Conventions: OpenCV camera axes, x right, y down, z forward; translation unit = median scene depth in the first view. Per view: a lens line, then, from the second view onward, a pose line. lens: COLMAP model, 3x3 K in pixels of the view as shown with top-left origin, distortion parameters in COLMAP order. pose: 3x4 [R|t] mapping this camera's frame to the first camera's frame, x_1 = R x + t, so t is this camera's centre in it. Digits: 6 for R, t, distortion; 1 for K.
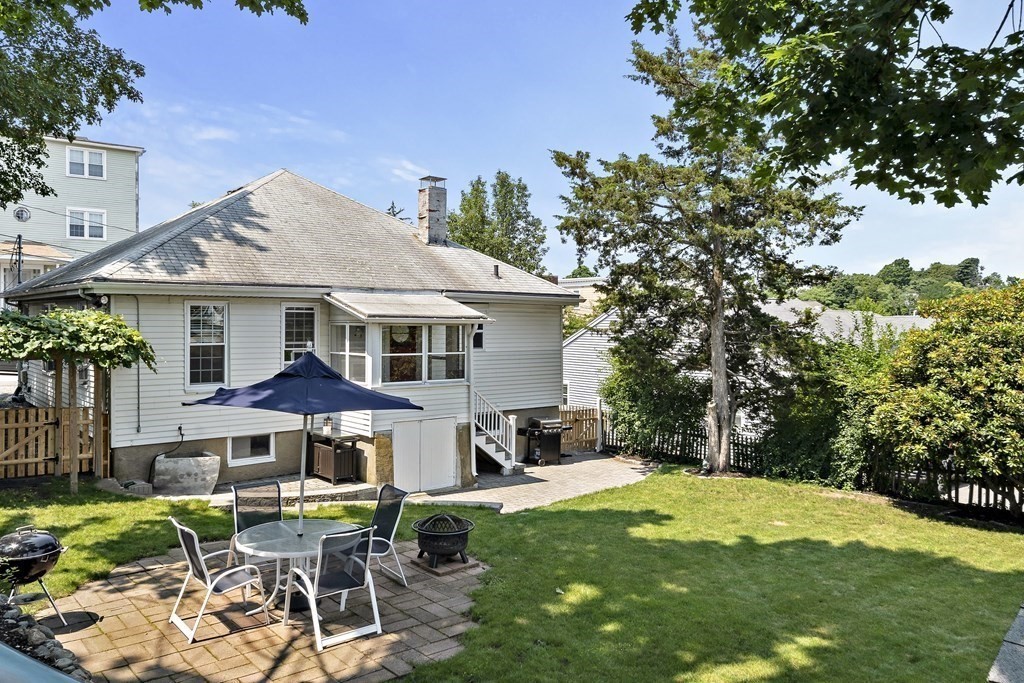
lens RADIAL K [[785.4, 0, 516.0], [0, 785.4, 336.1], [0, 0, 1]] dist [-0.000636, 0.005278]
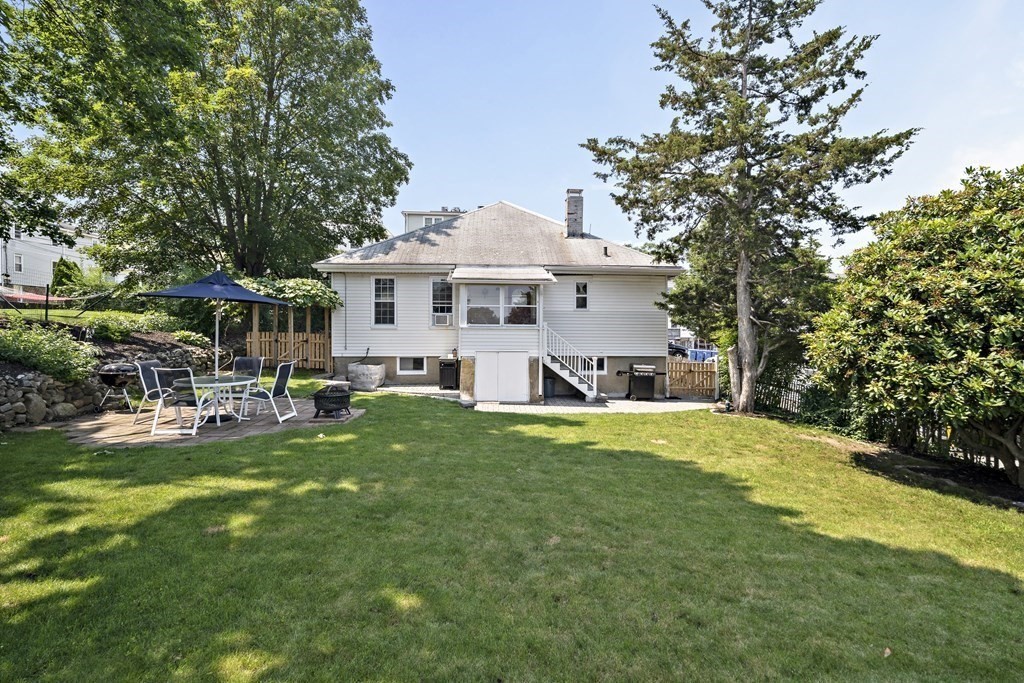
lens RADIAL K [[515.3, 0, 513.5], [0, 515.3, 343.0], [0, 0, 1]] dist [0.001320, -0.000150]
pose [[0.786474, 0.013620, -0.617473, 0.488764], [-0.012864, 0.999901, 0.005670, 0.086049], [0.617489, 0.003484, 0.786572, 0.273977]]
